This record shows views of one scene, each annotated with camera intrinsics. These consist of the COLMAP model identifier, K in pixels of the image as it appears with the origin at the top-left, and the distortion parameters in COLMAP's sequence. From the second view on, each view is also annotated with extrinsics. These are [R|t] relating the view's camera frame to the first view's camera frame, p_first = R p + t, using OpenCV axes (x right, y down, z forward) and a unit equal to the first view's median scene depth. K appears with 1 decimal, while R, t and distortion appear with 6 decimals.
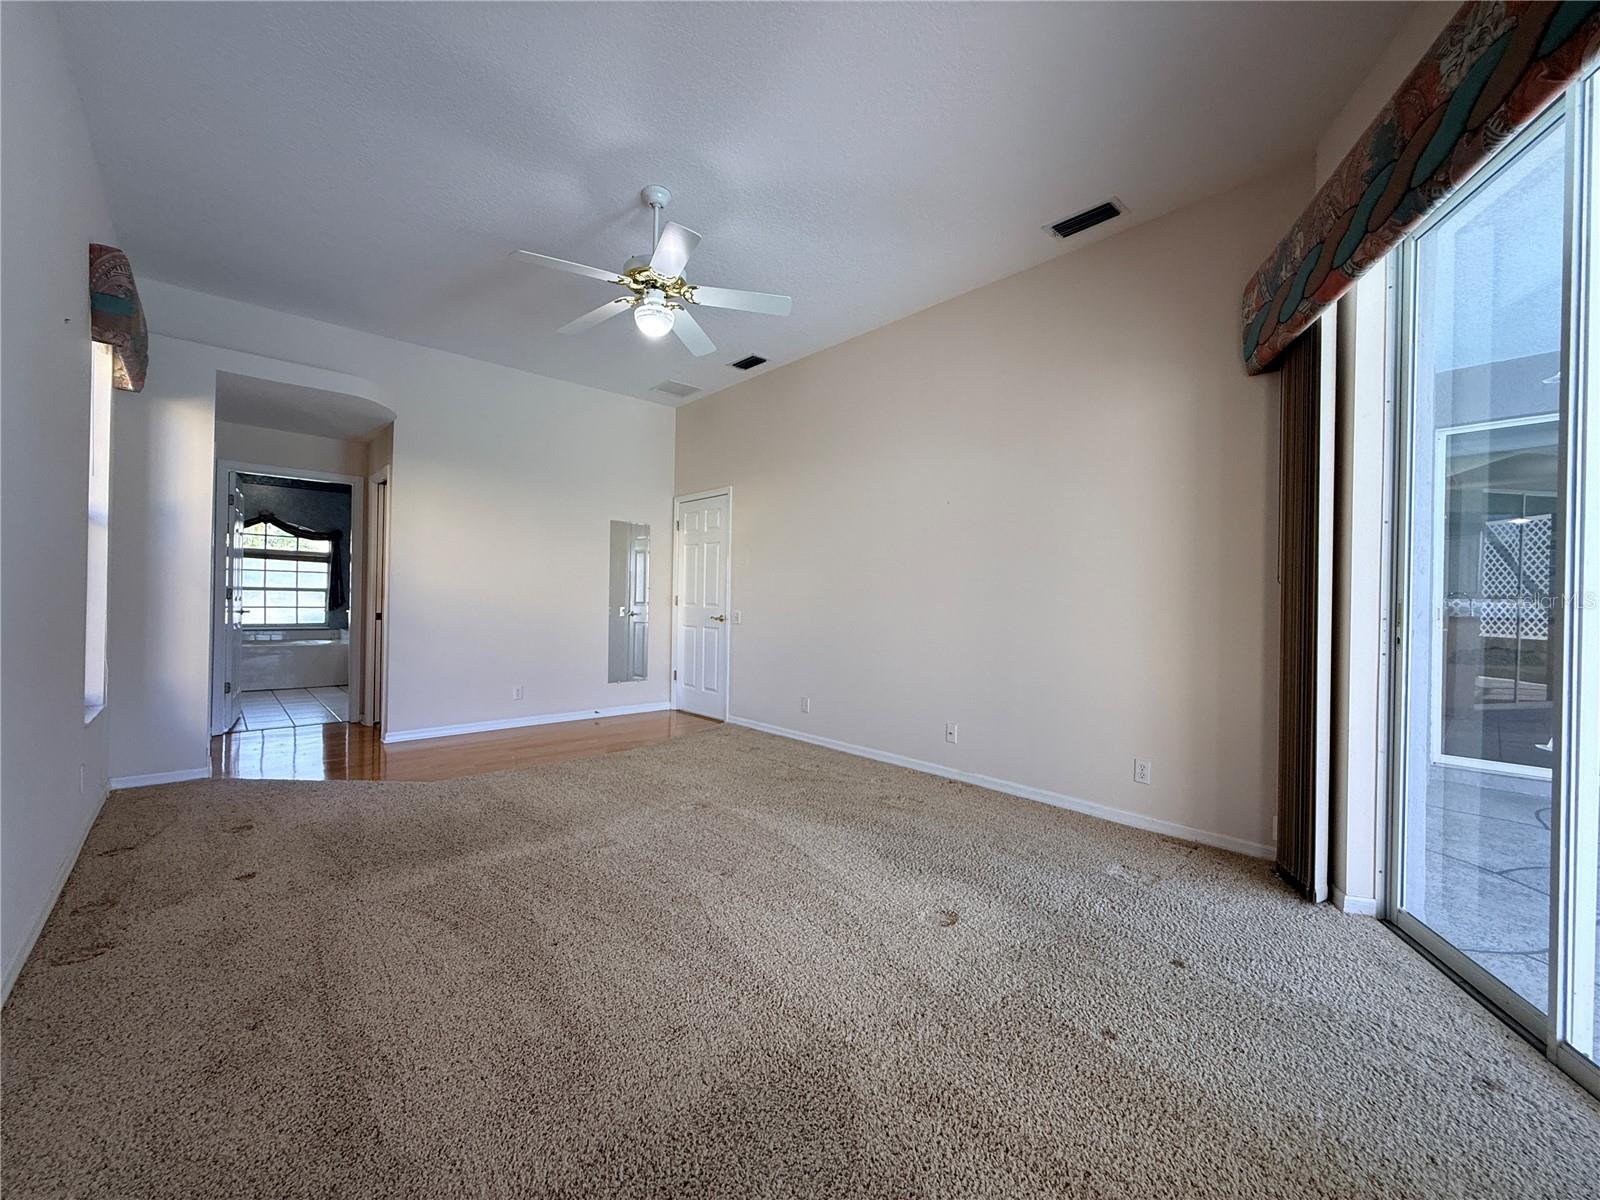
lens RADIAL K [[637.6, 0, 798.0], [0, 637.6, 600.1], [0, 0, 1]] dist [-0.001625, 0.000427]
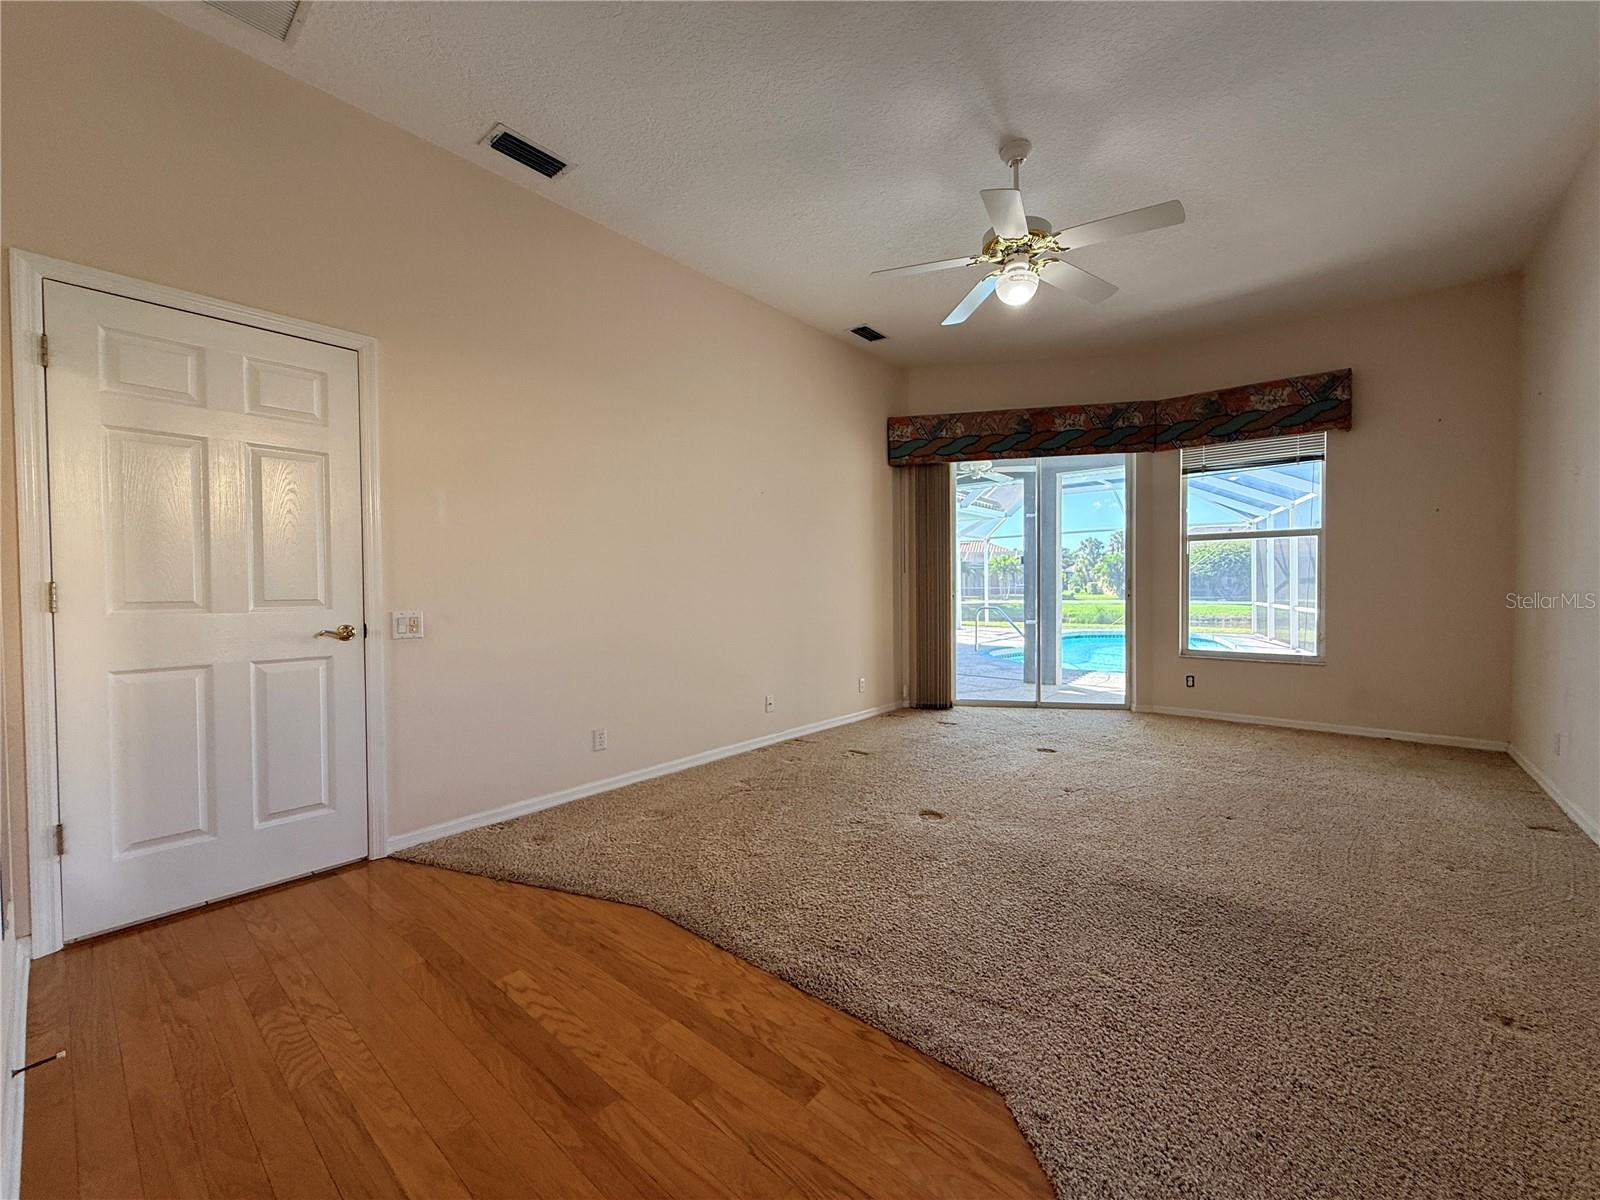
lens RADIAL K [[637.6, 0, 798.0], [0, 637.6, 600.1], [0, 0, 1]] dist [-0.001625, 0.000427]
pose [[-0.116875, -0.036130, 0.992489, -0.597587], [0.006829, 0.999285, 0.037181, -0.007979], [-0.993123, 0.011123, -0.116544, 0.753796]]
